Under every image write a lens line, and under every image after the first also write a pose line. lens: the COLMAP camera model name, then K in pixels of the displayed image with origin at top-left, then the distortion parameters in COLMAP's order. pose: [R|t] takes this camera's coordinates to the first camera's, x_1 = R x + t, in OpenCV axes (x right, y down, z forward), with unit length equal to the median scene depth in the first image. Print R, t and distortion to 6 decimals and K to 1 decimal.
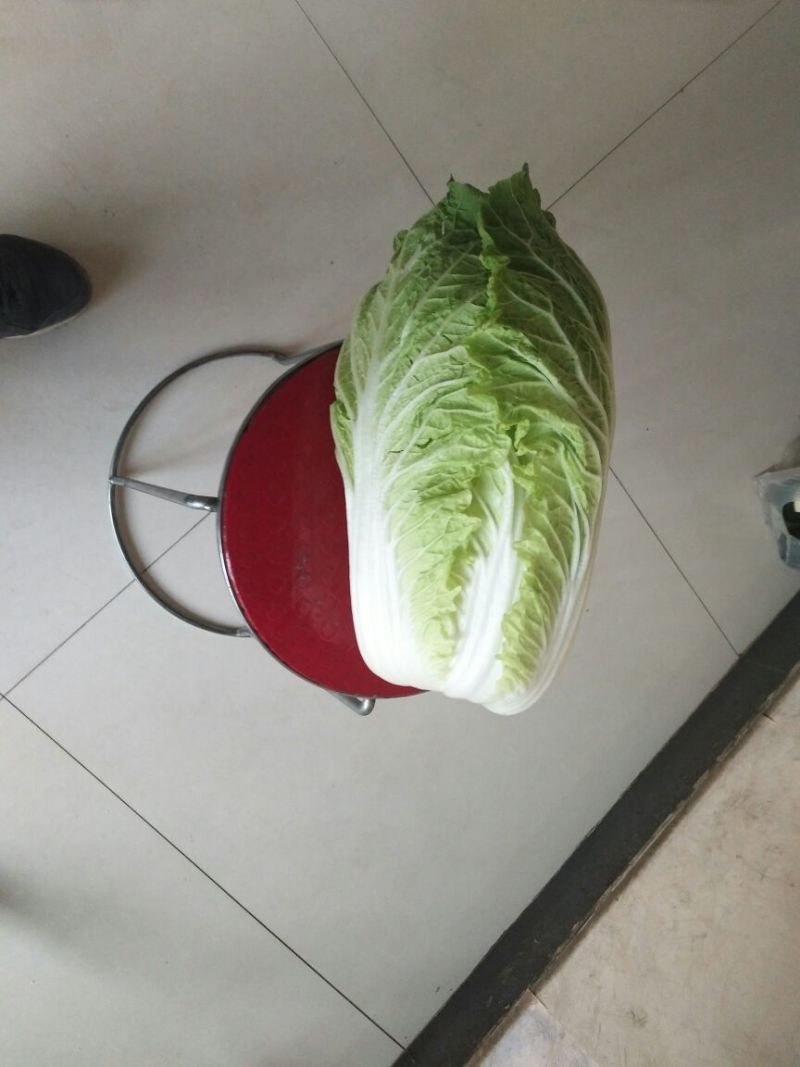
lens RADIAL K [[816.3, 0, 396.4], [0, 816.3, 521.3], [0, 0, 1]] dist [0.085845, -0.156936]
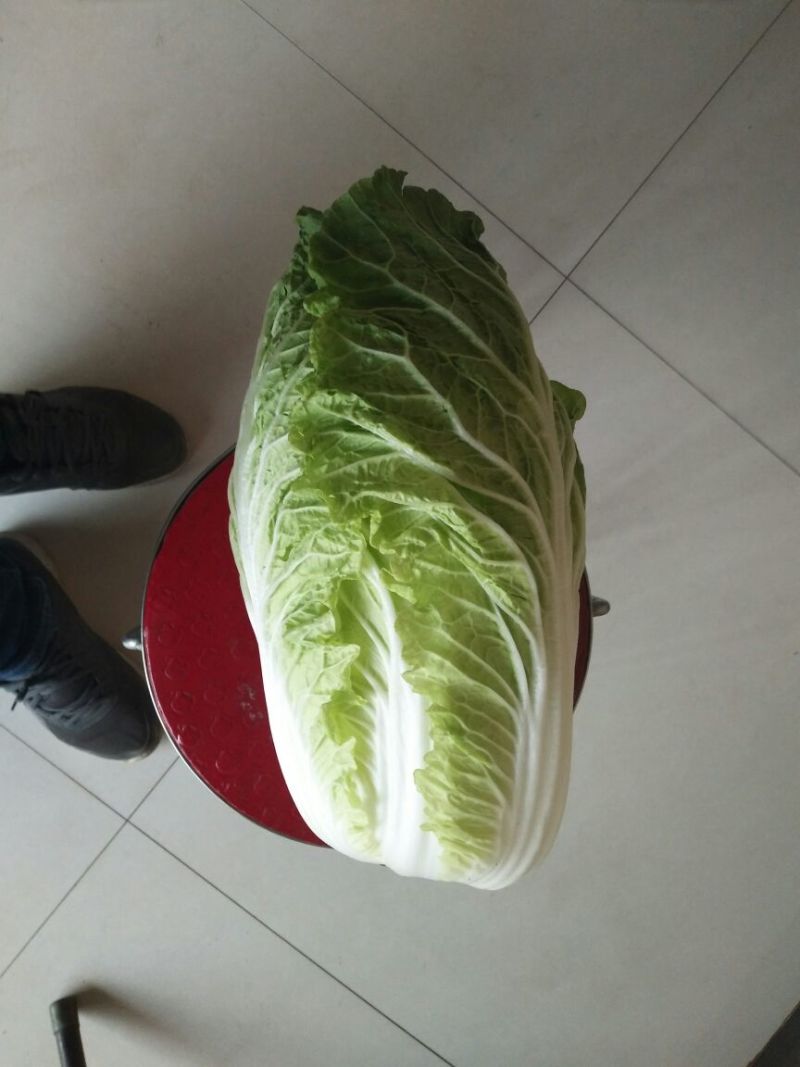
lens RADIAL K [[816.3, 0, 396.4], [0, 816.3, 521.3], [0, 0, 1]] dist [0.085845, -0.156936]
pose [[0.928172, -0.161481, -0.335292, 0.402366], [0.149339, 0.986848, -0.061873, -0.063258], [0.340874, 0.007357, 0.940080, 0.310600]]
